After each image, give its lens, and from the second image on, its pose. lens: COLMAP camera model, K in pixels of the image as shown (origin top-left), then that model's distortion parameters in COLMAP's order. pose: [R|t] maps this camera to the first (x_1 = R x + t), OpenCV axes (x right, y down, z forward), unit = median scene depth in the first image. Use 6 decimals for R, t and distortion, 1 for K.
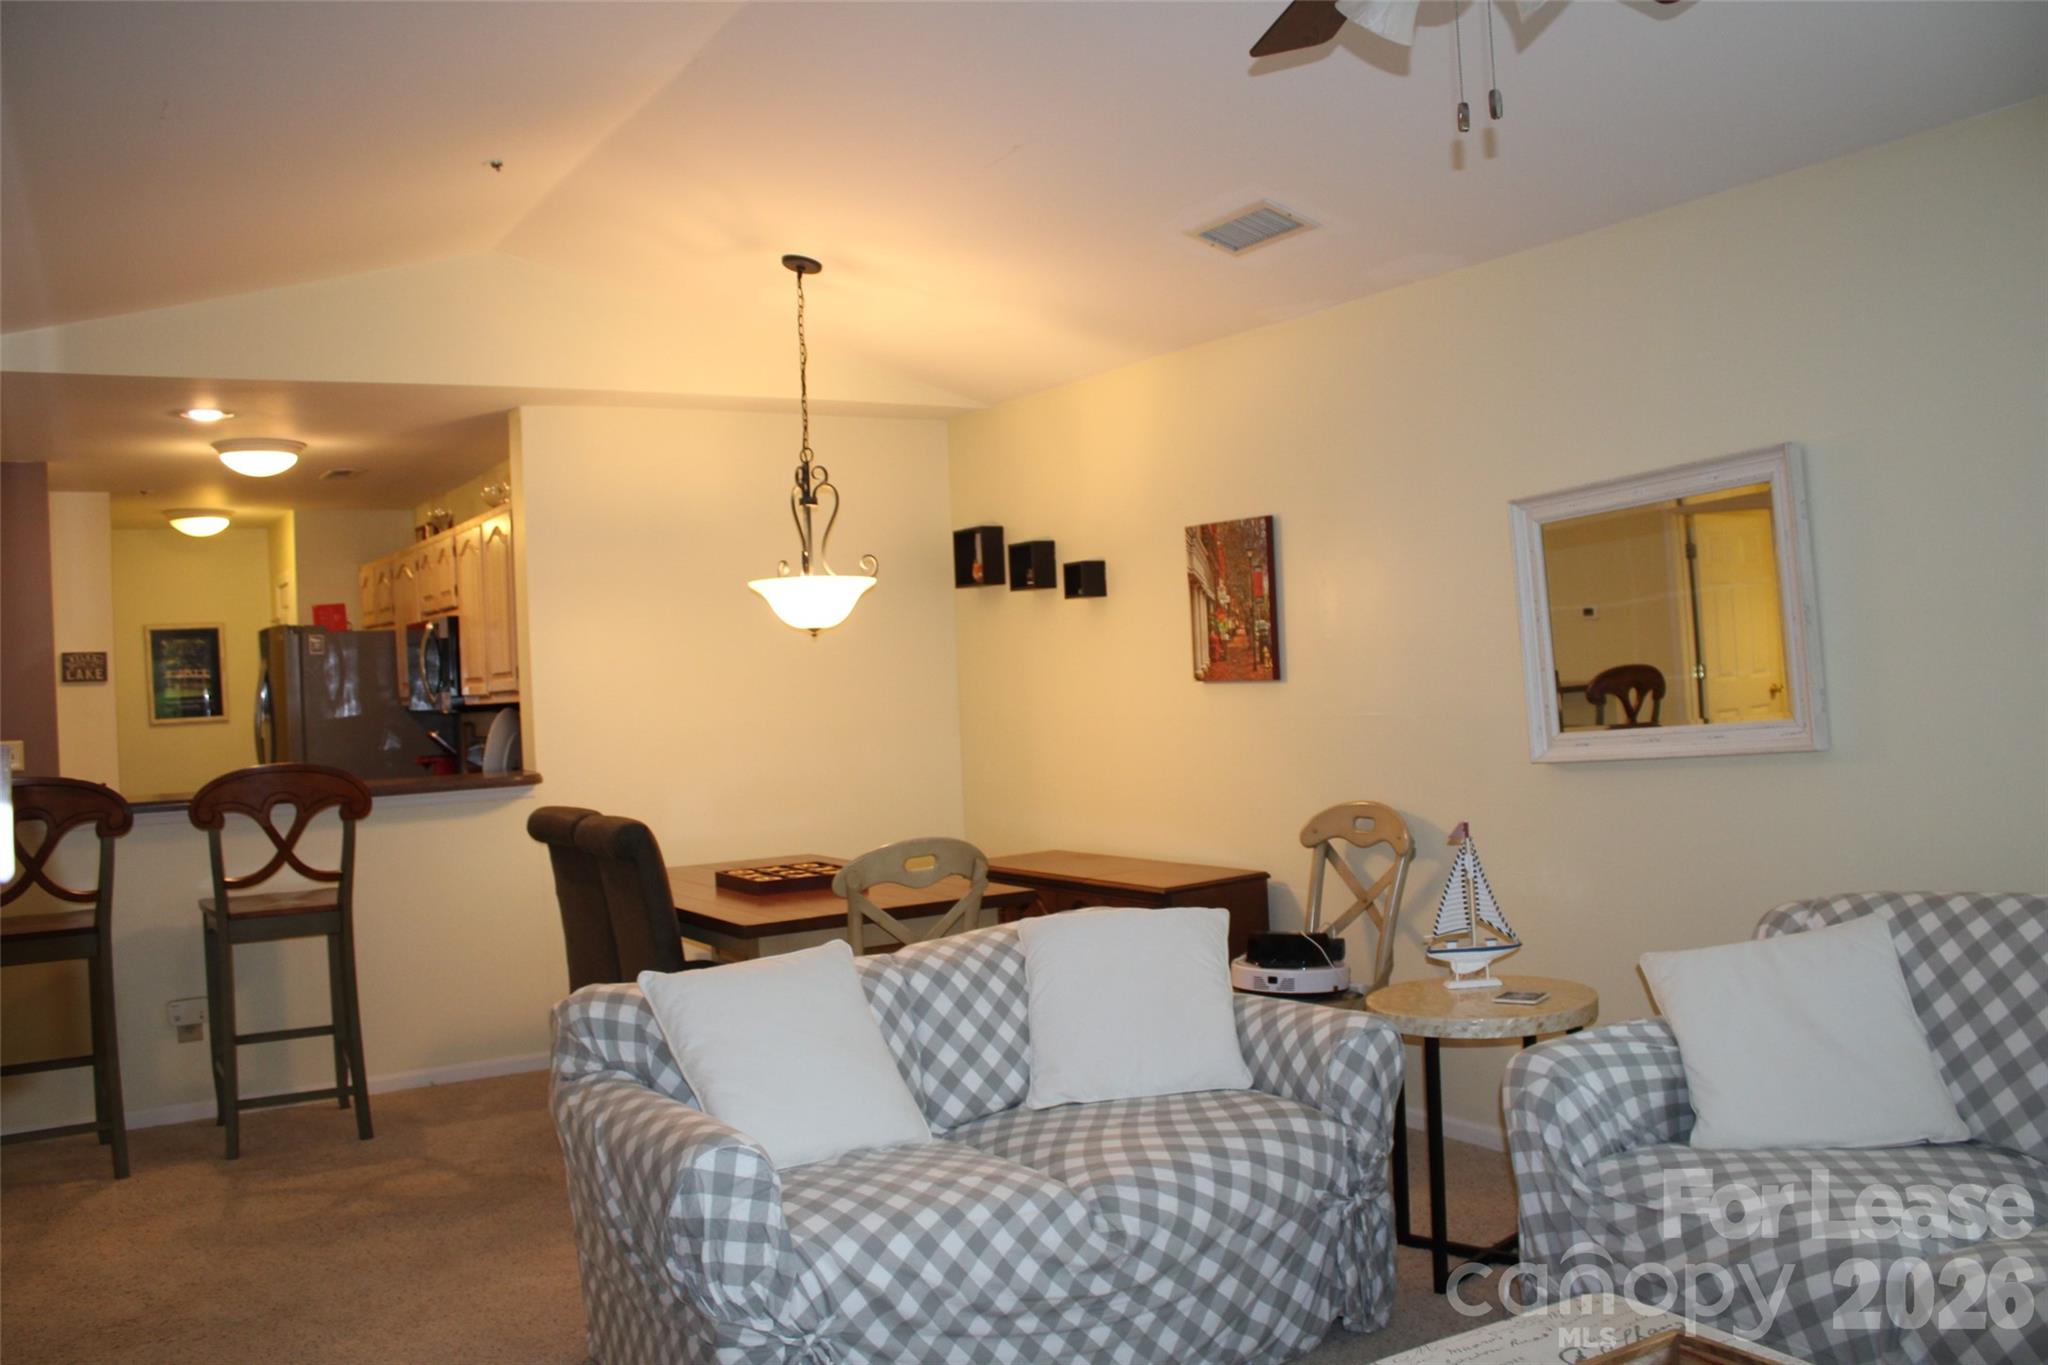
lens RADIAL K [[1731.7, 0, 1024.0], [0, 1731.7, 682.5], [0, 0, 1]] dist [-0.164406, 0.157365]
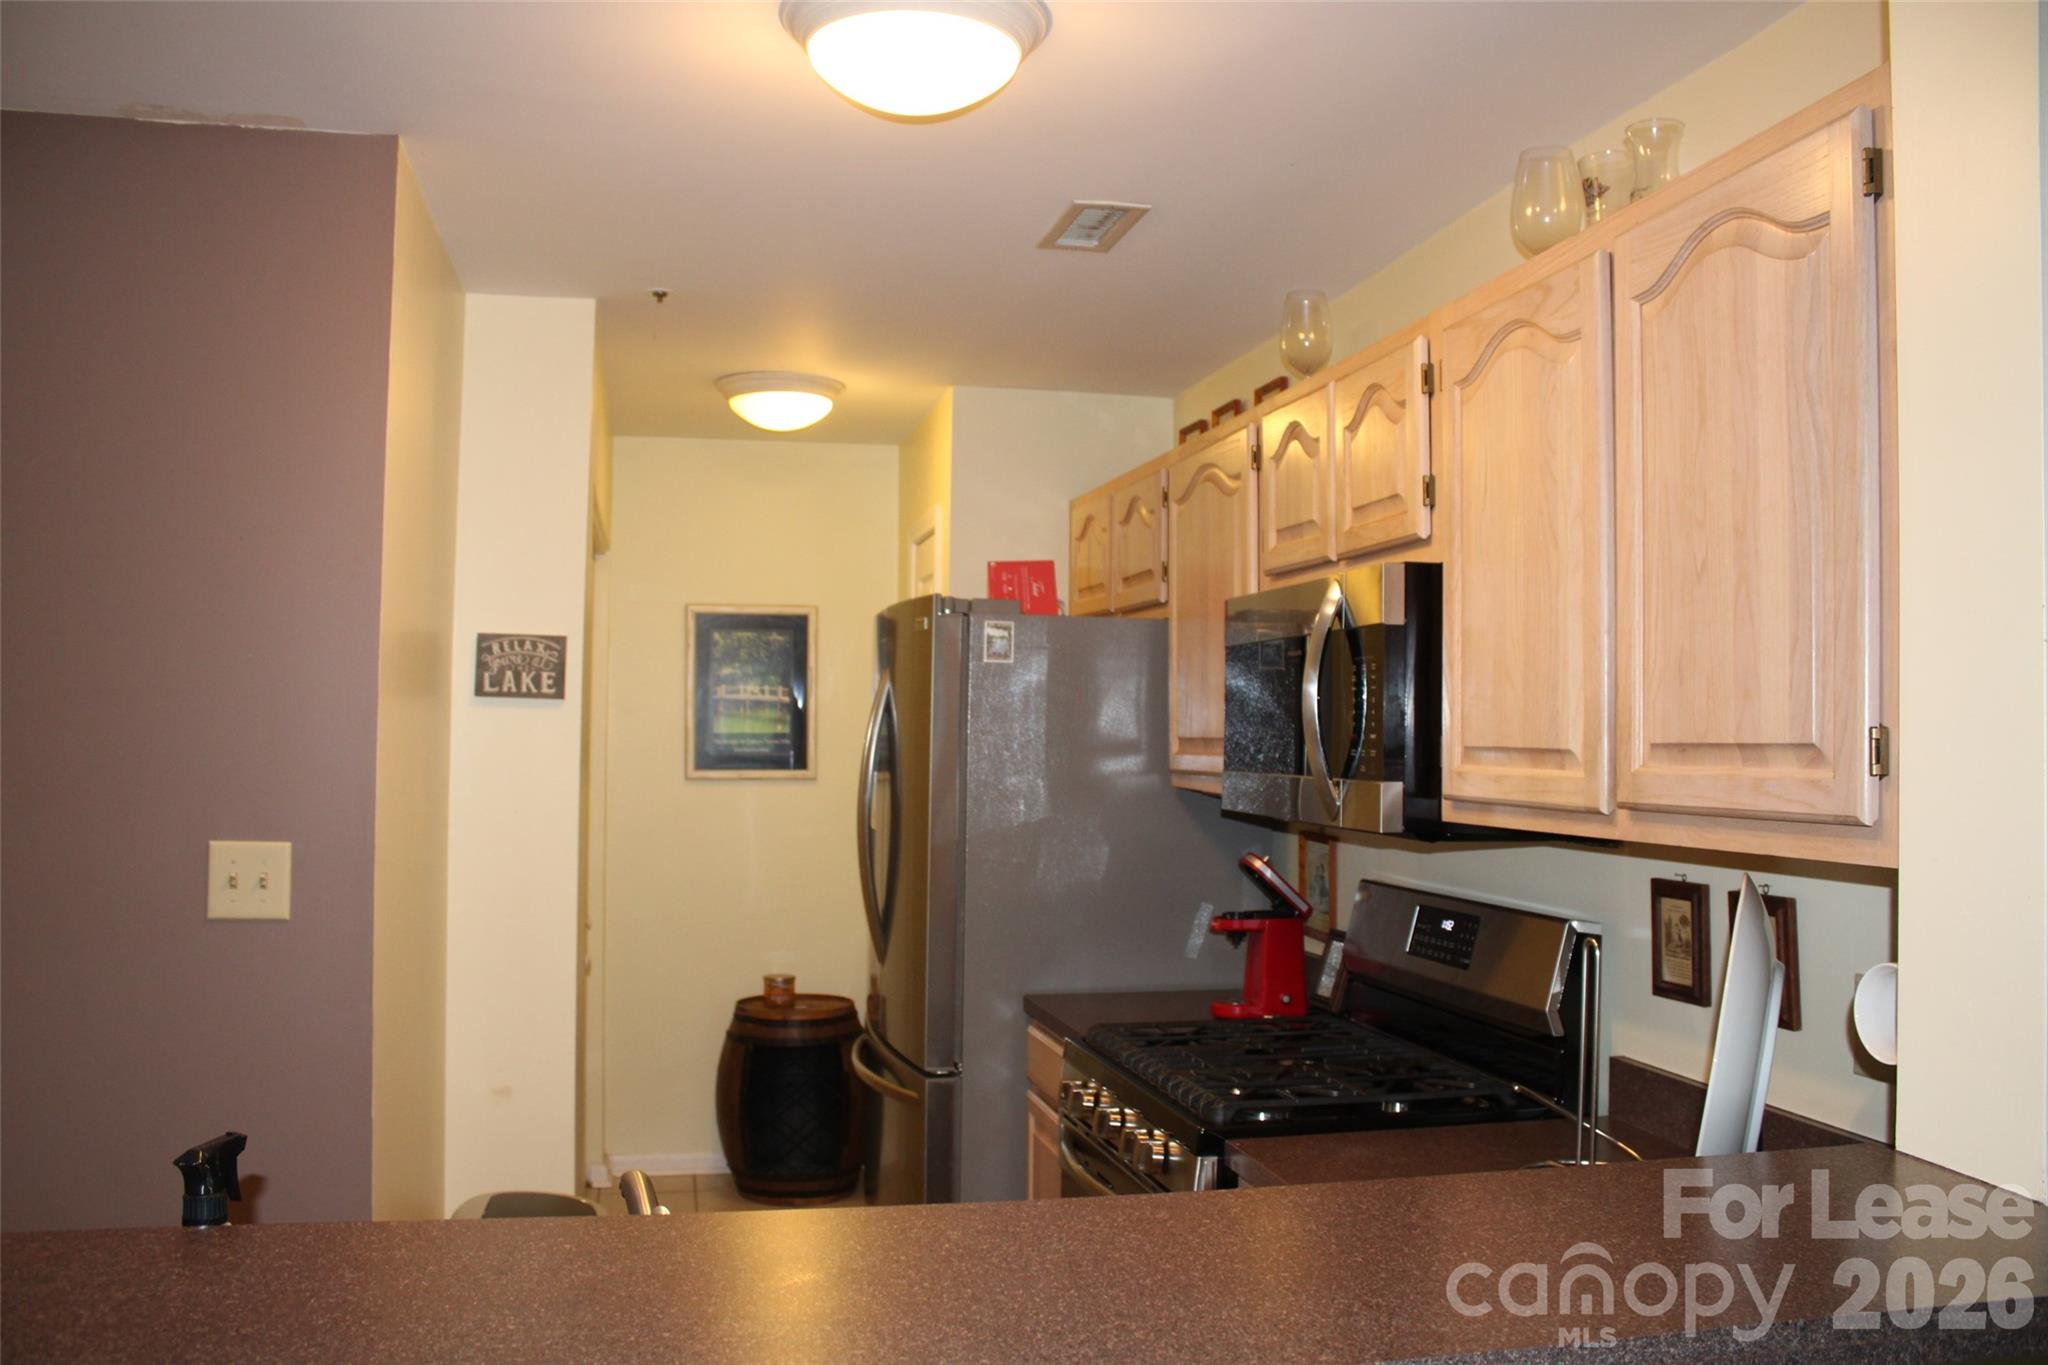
lens RADIAL K [[1711.1, 0, 1024.0], [0, 1711.1, 682.5], [0, 0, 1]] dist [-0.165601, 0.143657]
pose [[0.943172, 0.045834, -0.329130, -0.264615], [-0.054994, 0.998314, -0.018572, -0.003552], [0.327723, 0.035617, 0.944102, 0.578362]]
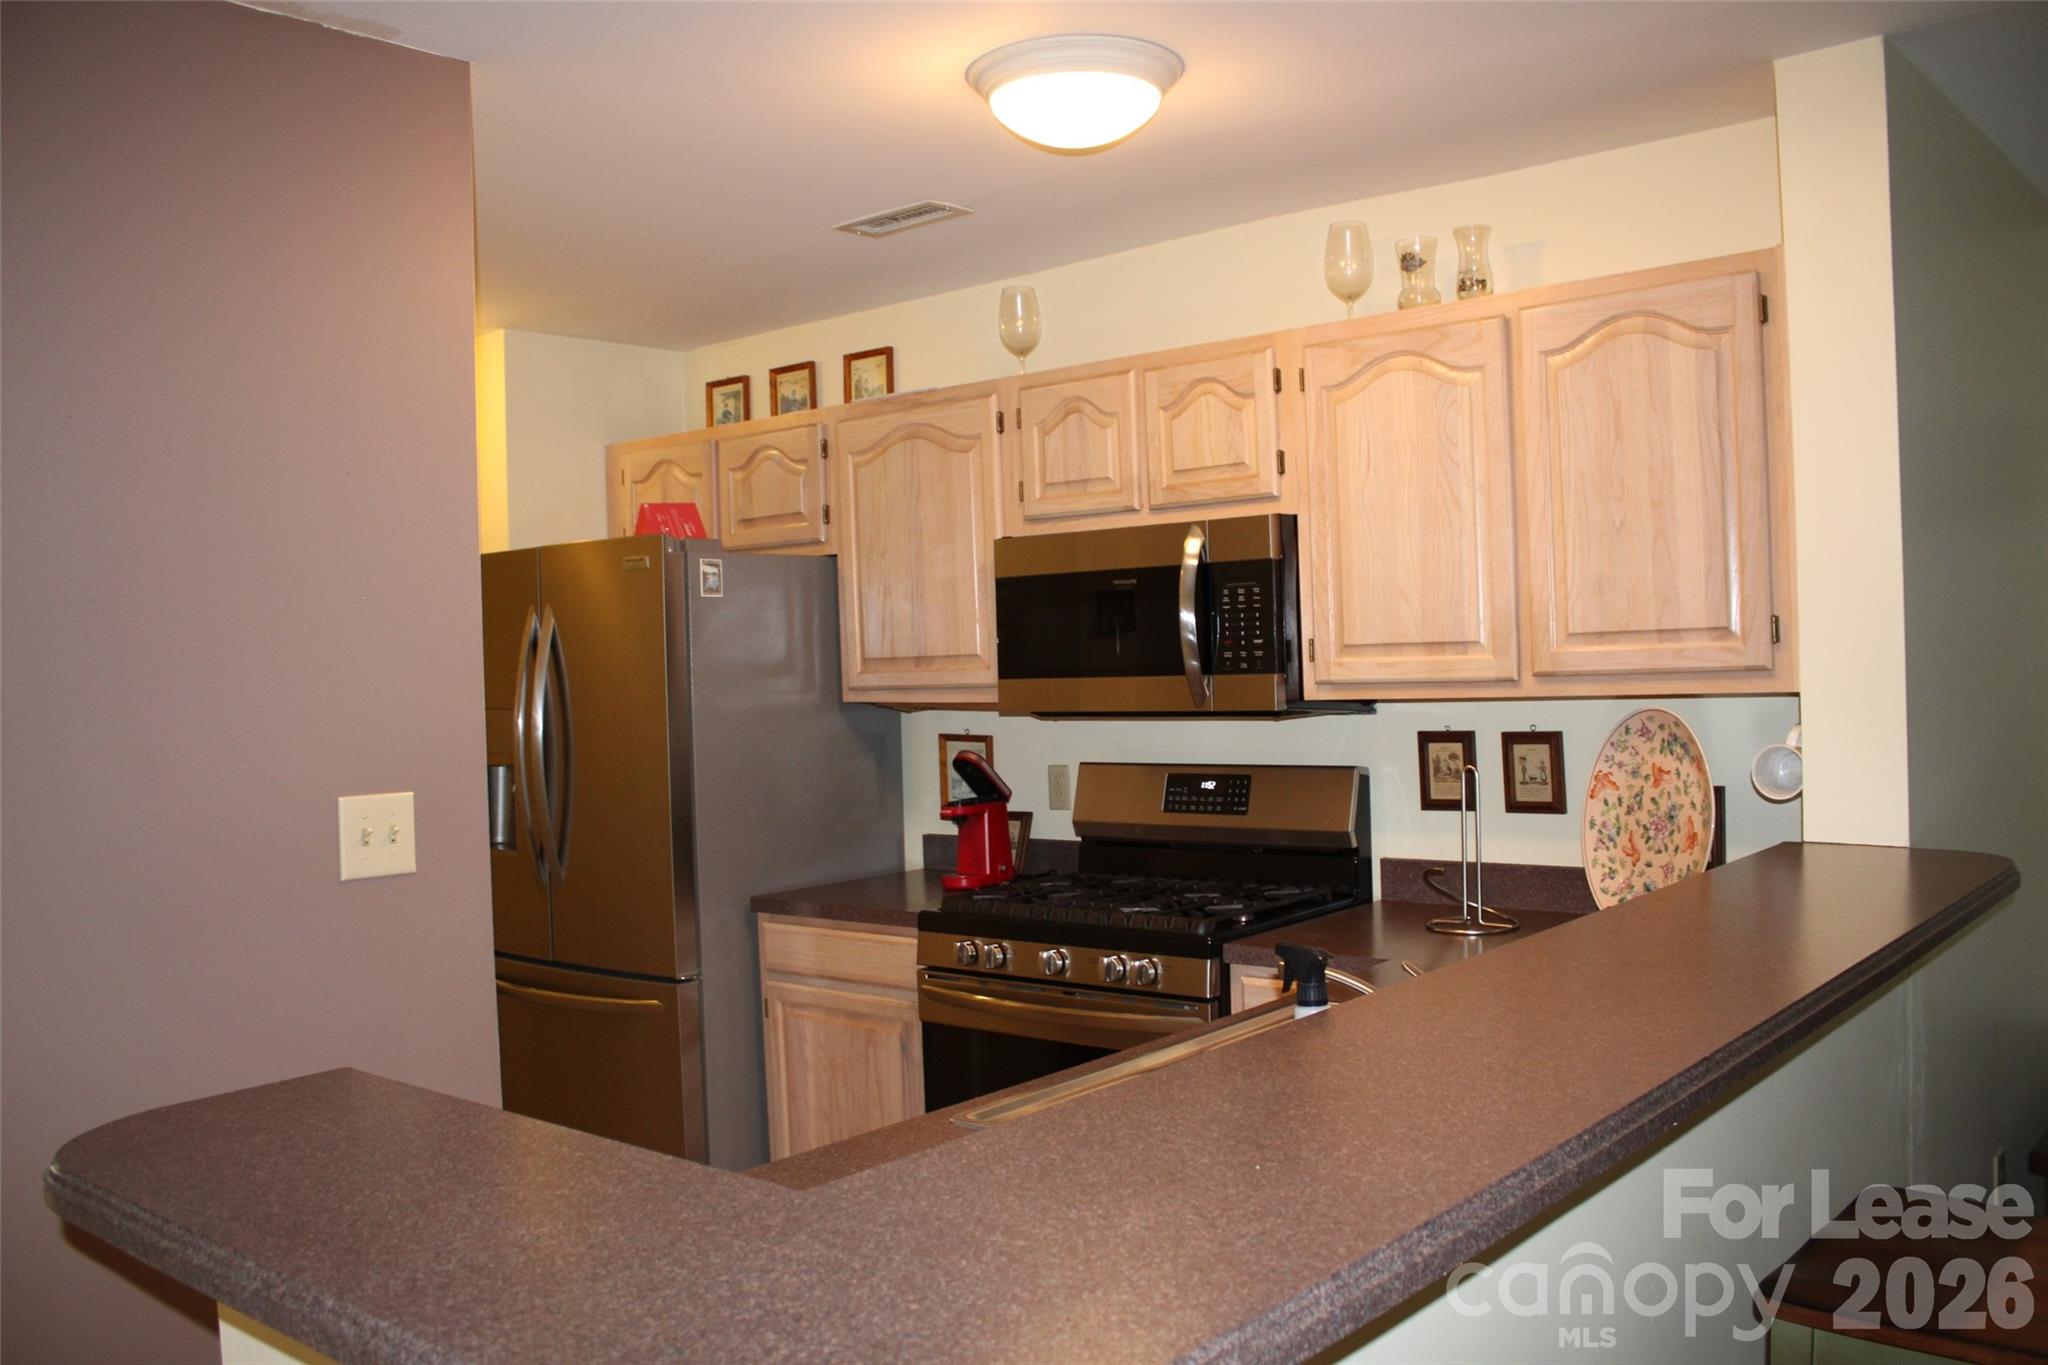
lens RADIAL K [[1731.7, 0, 1024.0], [0, 1731.7, 682.5], [0, 0, 1]] dist [-0.164406, 0.157365]
pose [[0.950801, 0.007904, 0.309701, -0.495396], [-0.007567, 0.999969, -0.002287, 0.008717], [-0.309709, -0.000169, 0.950831, 0.501293]]
